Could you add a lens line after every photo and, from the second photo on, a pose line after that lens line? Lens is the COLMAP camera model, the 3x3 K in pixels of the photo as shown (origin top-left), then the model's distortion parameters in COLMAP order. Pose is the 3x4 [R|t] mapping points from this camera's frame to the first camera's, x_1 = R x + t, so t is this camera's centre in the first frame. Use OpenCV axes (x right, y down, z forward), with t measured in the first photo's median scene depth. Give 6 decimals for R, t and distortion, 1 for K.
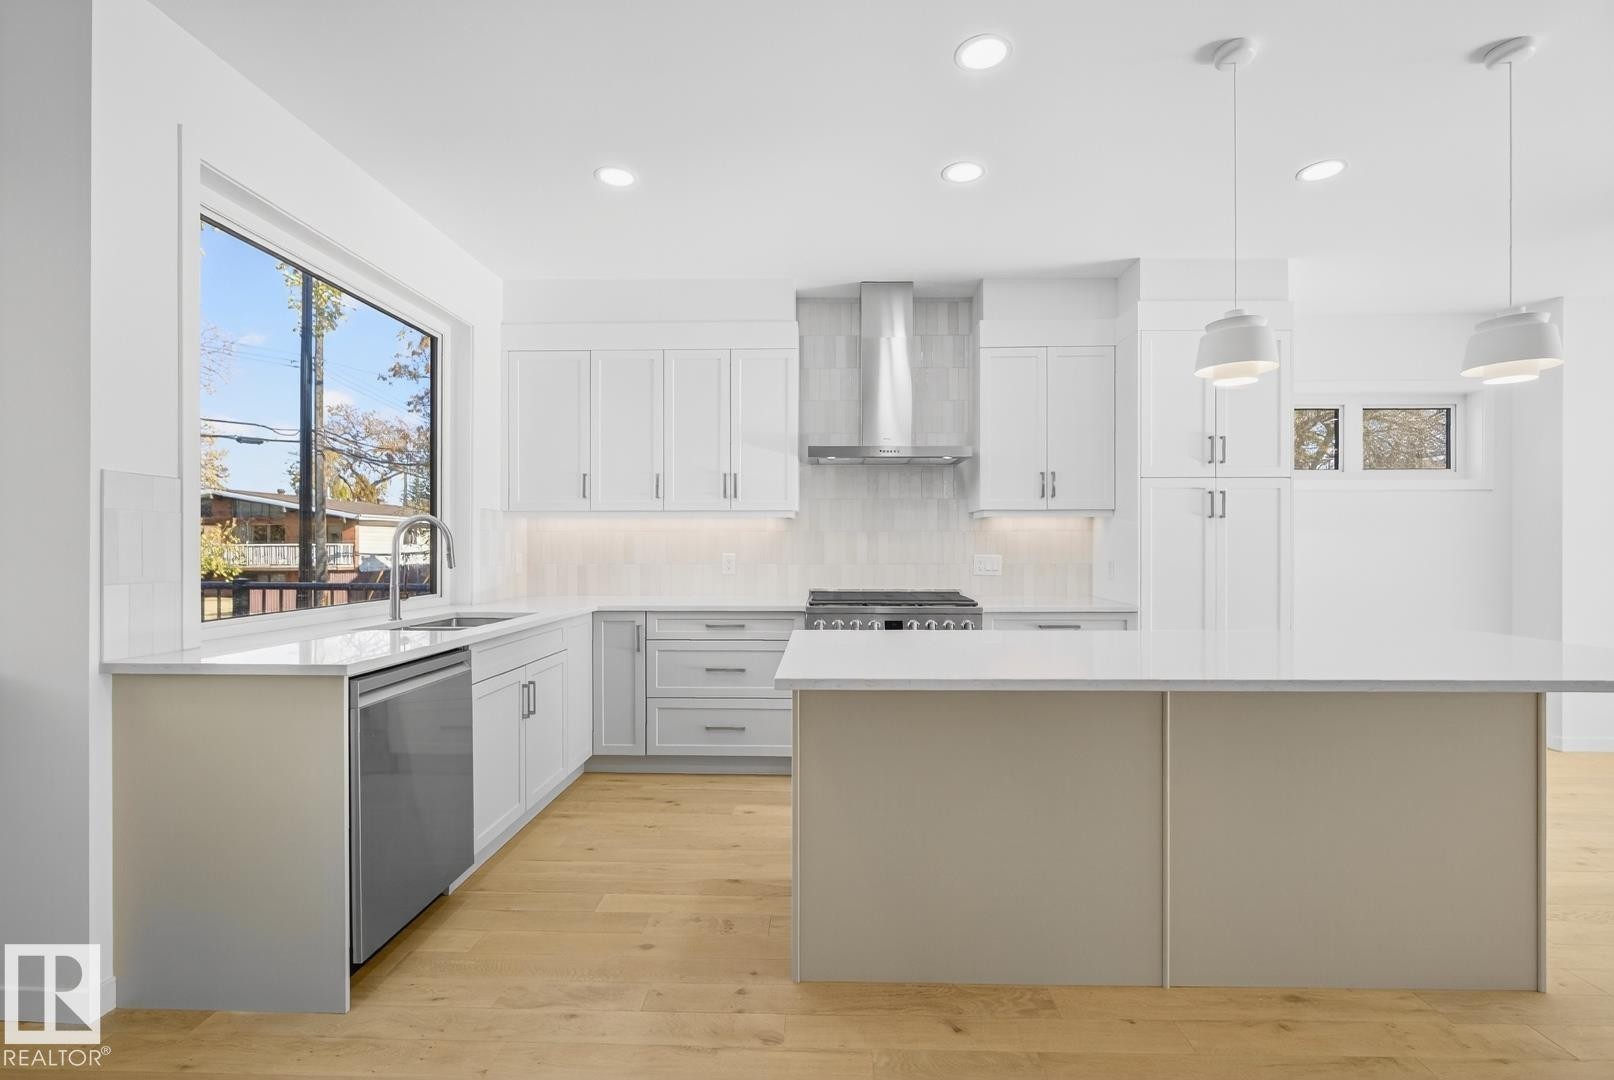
lens RADIAL K [[703.6, 0, 807.0], [0, 703.6, 540.0], [0, 0, 1]] dist [-0.000359, 0.001000]
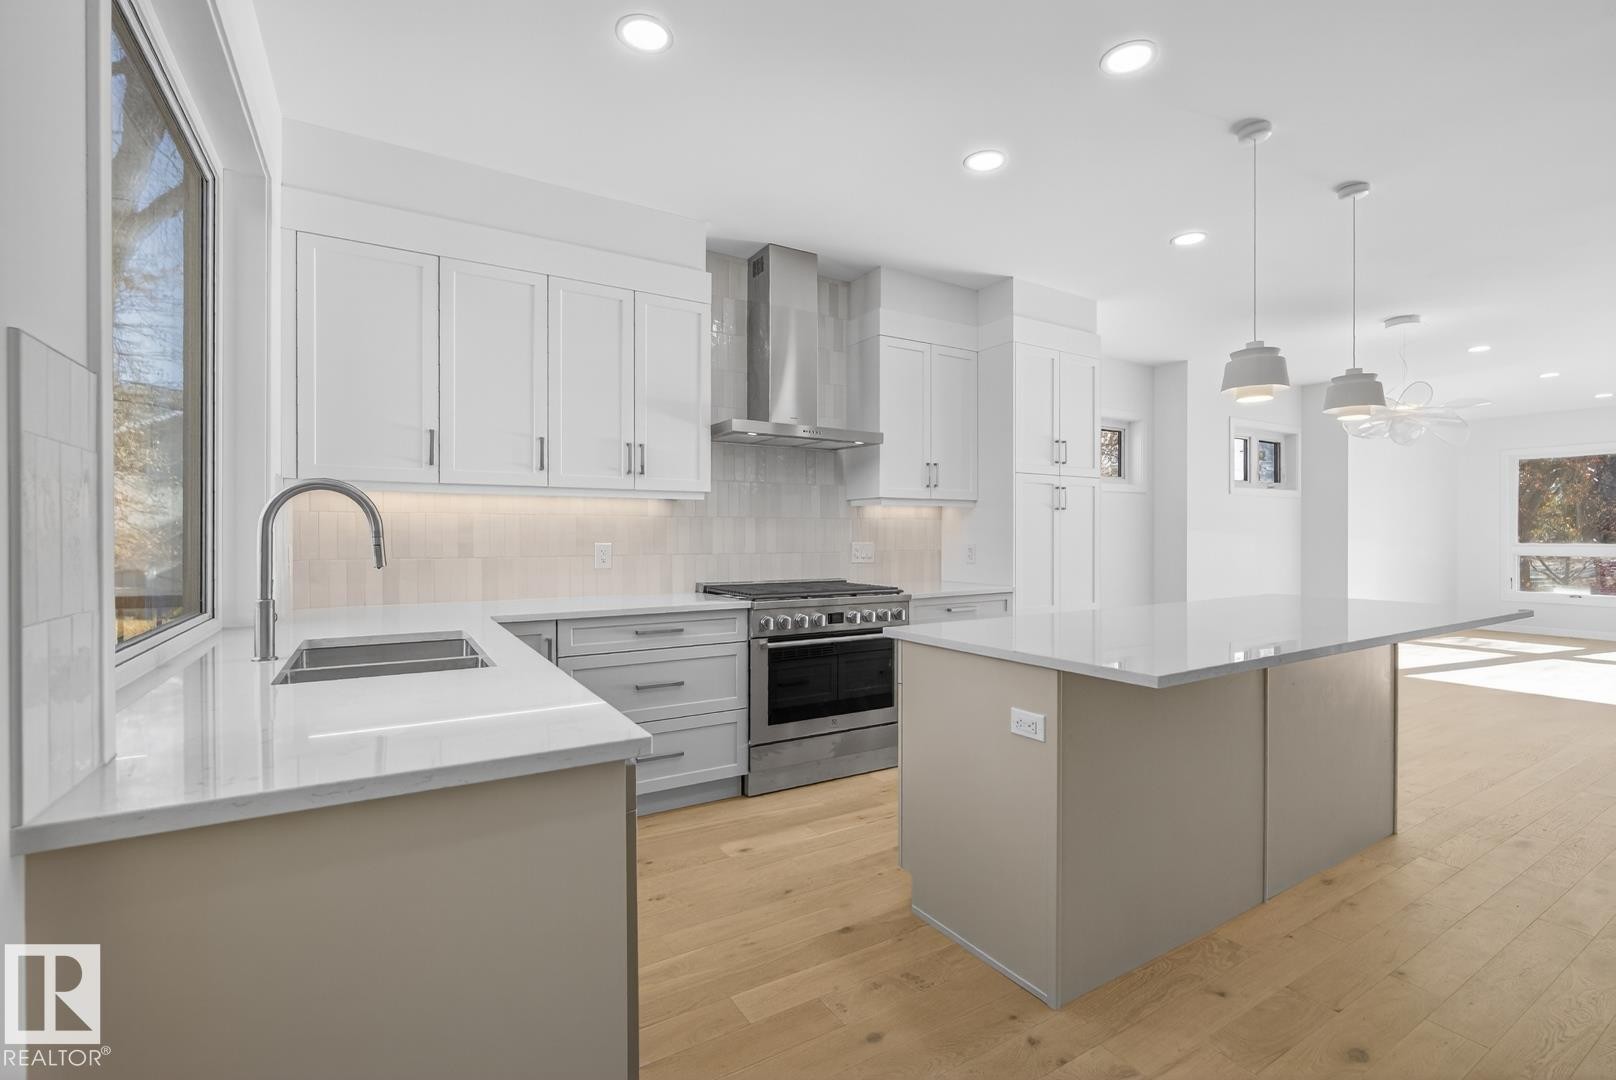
lens RADIAL K [[717.6, 0, 808.7], [0, 717.6, 533.1], [0, 0, 1]] dist [-0.003239, -0.000465]
pose [[0.840653, 0.000644, 0.541574, -0.418311], [-0.004690, 0.999970, 0.006092, 0.002409], [-0.541554, -0.007662, 0.840631, 0.209568]]
